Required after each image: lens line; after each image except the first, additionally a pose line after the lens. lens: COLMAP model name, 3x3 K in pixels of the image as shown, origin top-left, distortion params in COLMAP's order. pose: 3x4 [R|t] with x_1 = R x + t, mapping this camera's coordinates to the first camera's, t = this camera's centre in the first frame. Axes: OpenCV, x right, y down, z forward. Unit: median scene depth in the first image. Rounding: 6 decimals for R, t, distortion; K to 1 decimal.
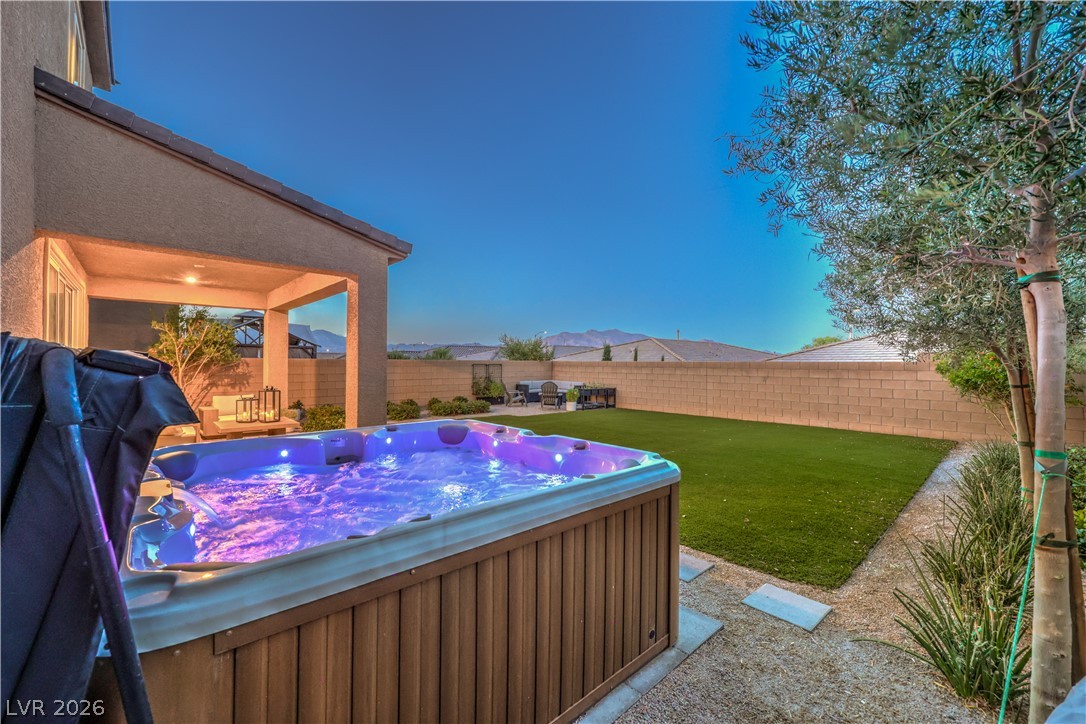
lens RADIAL K [[436.1, 0, 546.7], [0, 436.1, 361.2], [0, 0, 1]] dist [-0.001746, -0.000196]
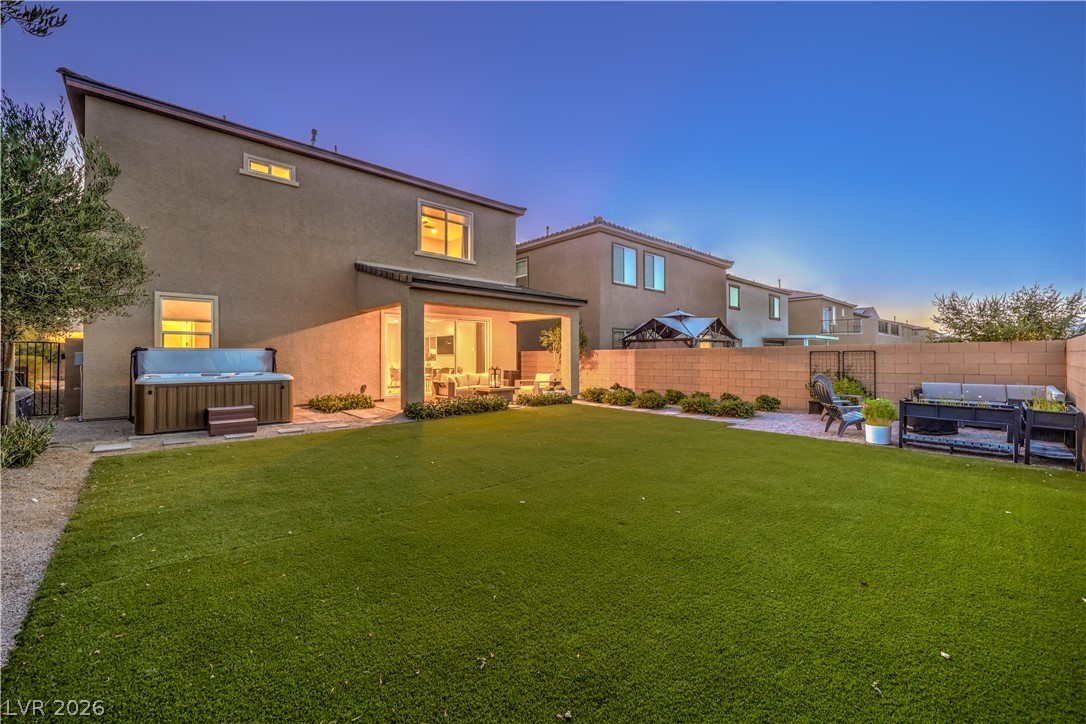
lens RADIAL K [[436.1, 0, 536.4], [0, 436.1, 355.4], [0, 0, 1]] dist [-0.001746, -0.000196]
pose [[-0.023153, -0.010317, -0.999679, 0.536020], [0.007478, 0.999917, -0.010492, 0.017644], [0.999704, -0.007718, -0.023074, 0.627736]]
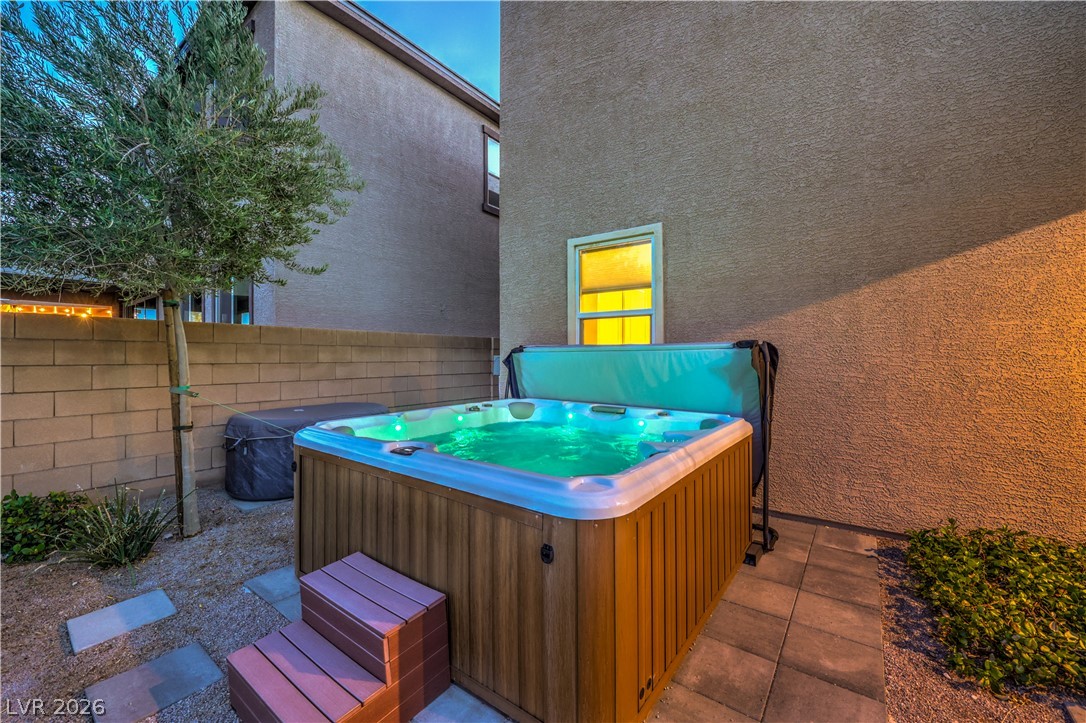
lens RADIAL K [[436.1, 0, 541.9], [0, 436.1, 356.7], [0, 0, 1]] dist [-0.001746, -0.000196]
pose [[-0.983035, -0.006686, -0.183298, -0.026456], [-0.005843, 0.999970, -0.005136, 0.005098], [0.183326, -0.003978, -0.983044, 0.374071]]
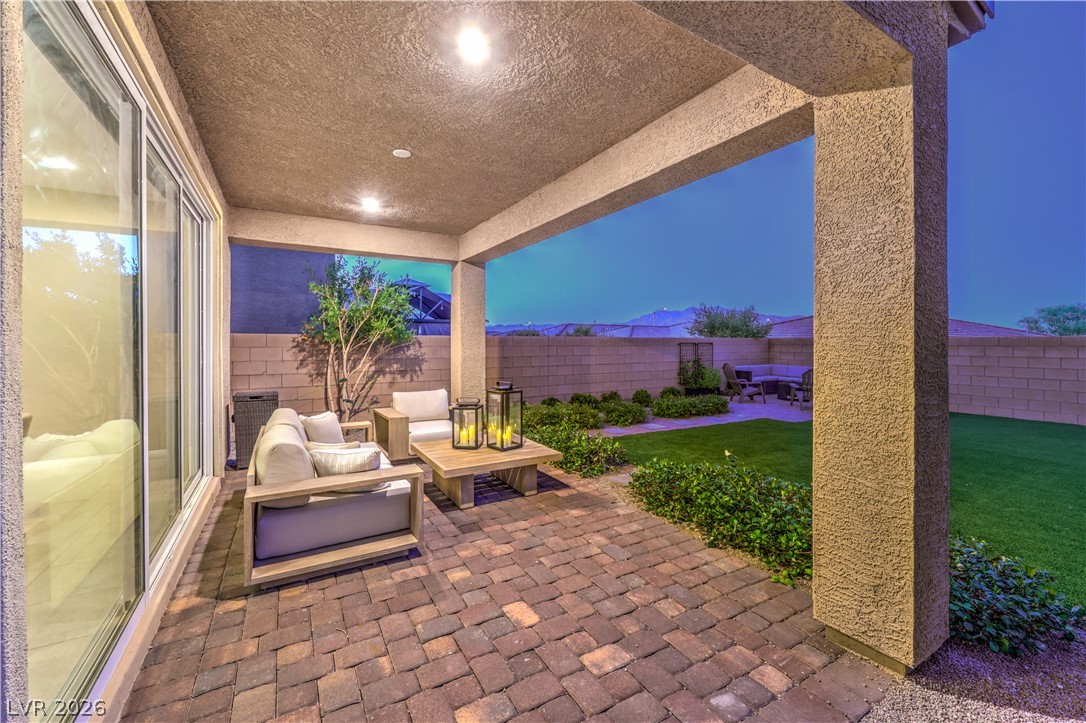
lens RADIAL K [[436.1, 0, 542.4], [0, 436.1, 343.4], [0, 0, 1]] dist [-0.001746, -0.000196]
pose [[0.977237, -0.005285, -0.212084, -0.251150], [0.006502, 0.999966, 0.005040, 0.003016], [0.212050, -0.006304, 0.977239, 0.252518]]
